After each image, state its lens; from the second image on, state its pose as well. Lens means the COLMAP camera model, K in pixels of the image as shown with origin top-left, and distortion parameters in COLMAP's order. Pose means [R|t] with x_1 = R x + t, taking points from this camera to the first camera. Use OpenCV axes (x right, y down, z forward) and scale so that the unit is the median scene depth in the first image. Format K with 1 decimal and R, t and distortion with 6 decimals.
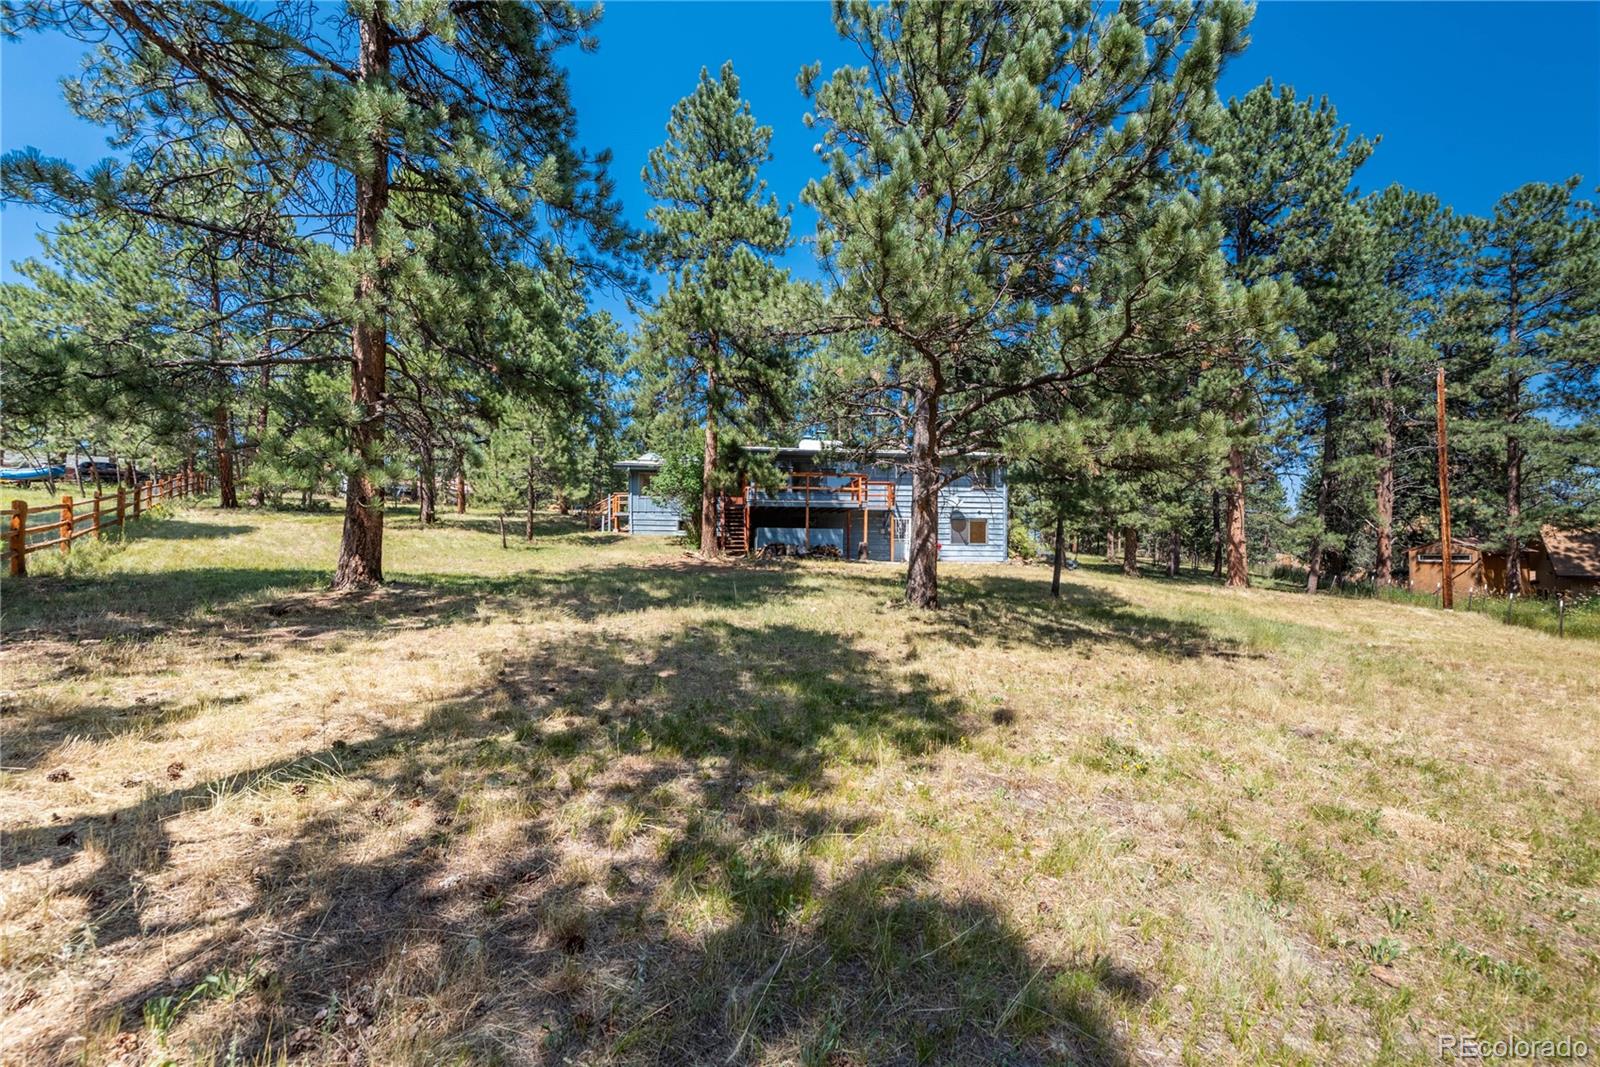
lens RADIAL K [[623.3, 0, 802.0], [0, 623.3, 532.4], [0, 0, 1]] dist [0.011033, -0.003626]
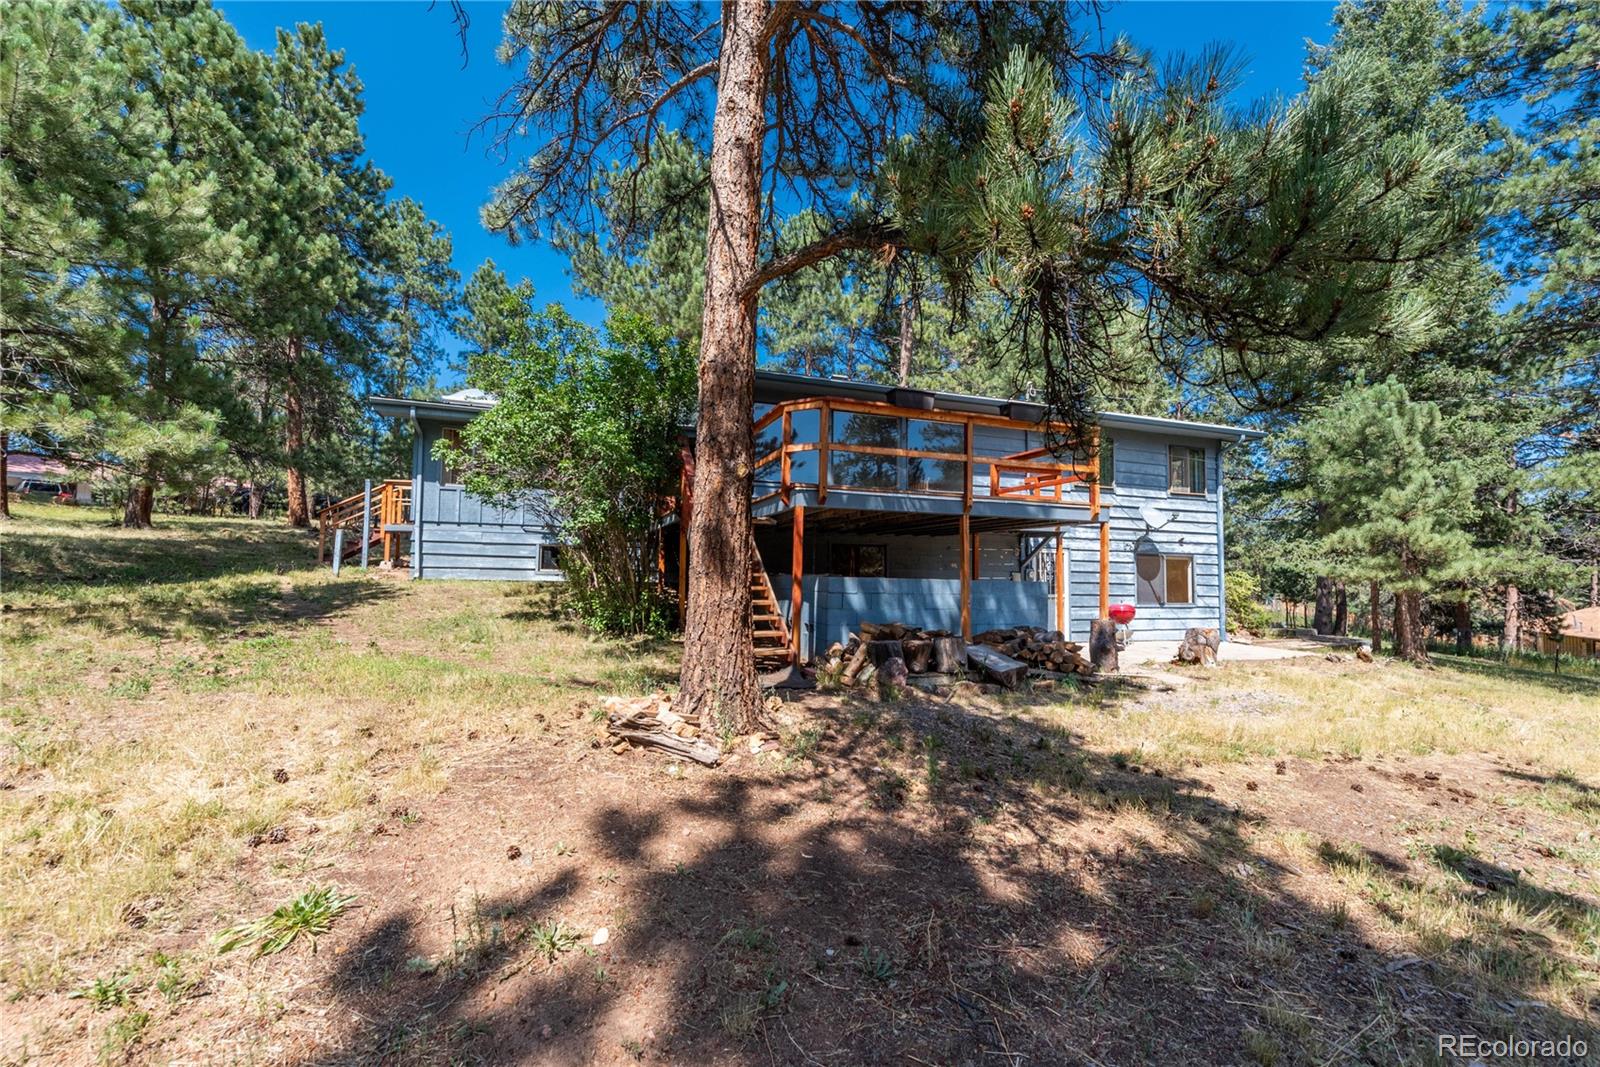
lens RADIAL K [[623.3, 0, 796.7], [0, 623.3, 531.5], [0, 0, 1]] dist [0.011033, -0.003626]
pose [[0.975580, 0.024404, 0.218285, -0.128158], [-0.015683, 0.999011, -0.041596, -0.014313], [-0.219085, 0.037157, 0.974998, 0.575853]]
